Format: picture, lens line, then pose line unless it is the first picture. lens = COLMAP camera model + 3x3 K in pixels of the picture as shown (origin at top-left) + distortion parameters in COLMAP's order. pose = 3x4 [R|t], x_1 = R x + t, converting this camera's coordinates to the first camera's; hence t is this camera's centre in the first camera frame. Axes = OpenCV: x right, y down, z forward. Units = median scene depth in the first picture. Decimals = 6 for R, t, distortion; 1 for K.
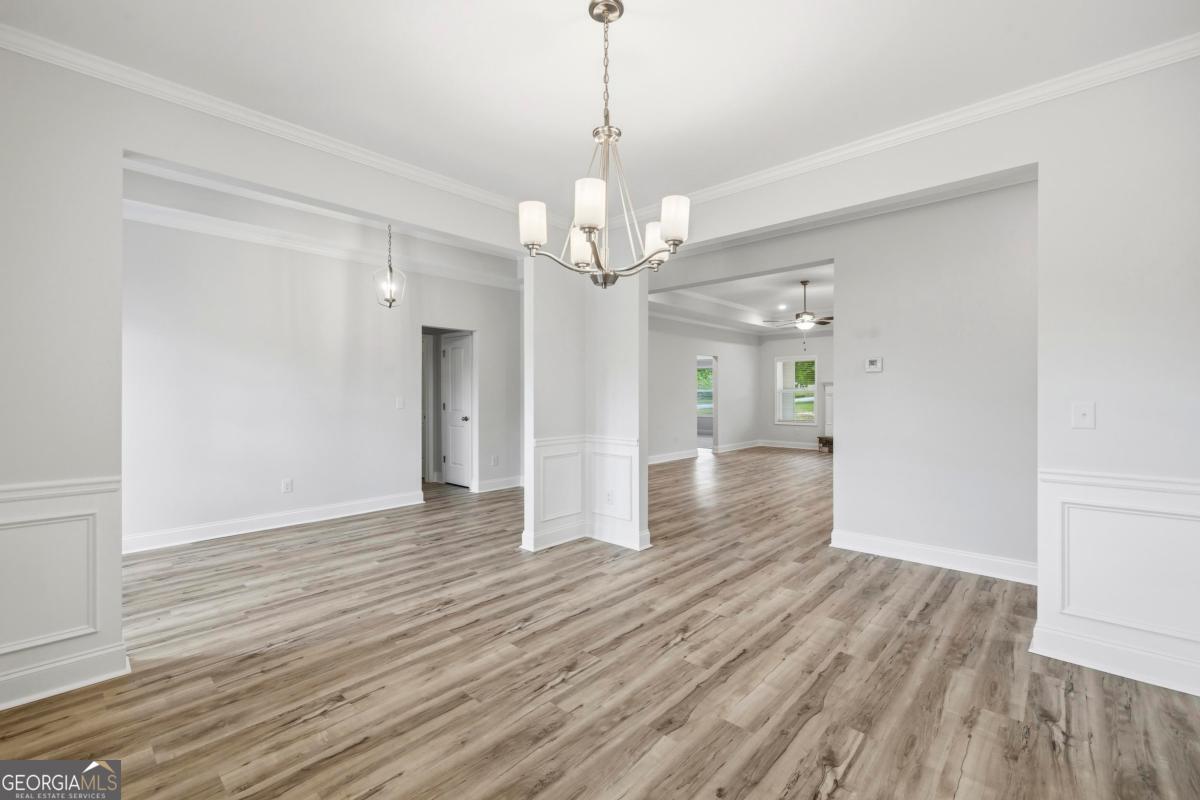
lens RADIAL K [[511.4, 0, 589.8], [0, 511.4, 394.5], [0, 0, 1]] dist [-0.001229, -0.000035]
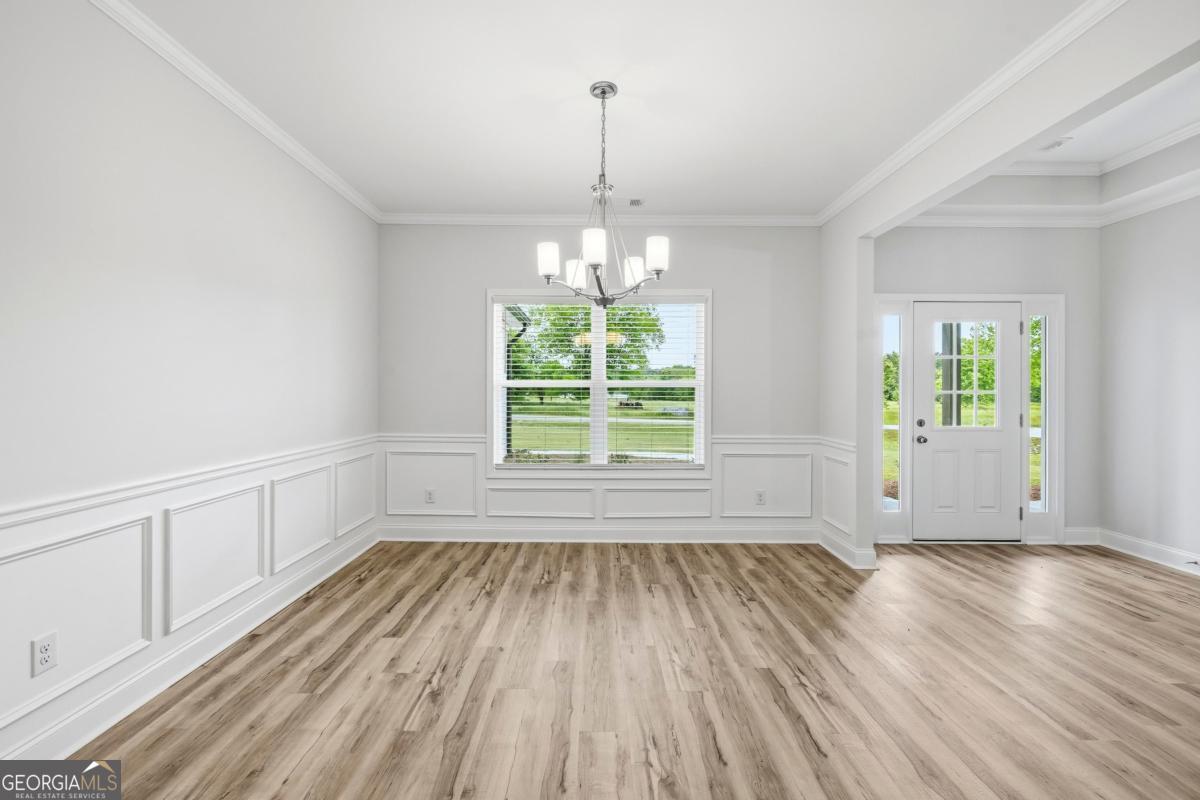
lens RADIAL K [[511.4, 0, 589.8], [0, 511.4, 394.5], [0, 0, 1]] dist [-0.001229, -0.000035]
pose [[-0.732996, 0.002994, -0.680226, 0.847503], [-0.004671, 0.999945, 0.009434, -0.003597], [0.680217, 0.010092, -0.732942, 1.765646]]
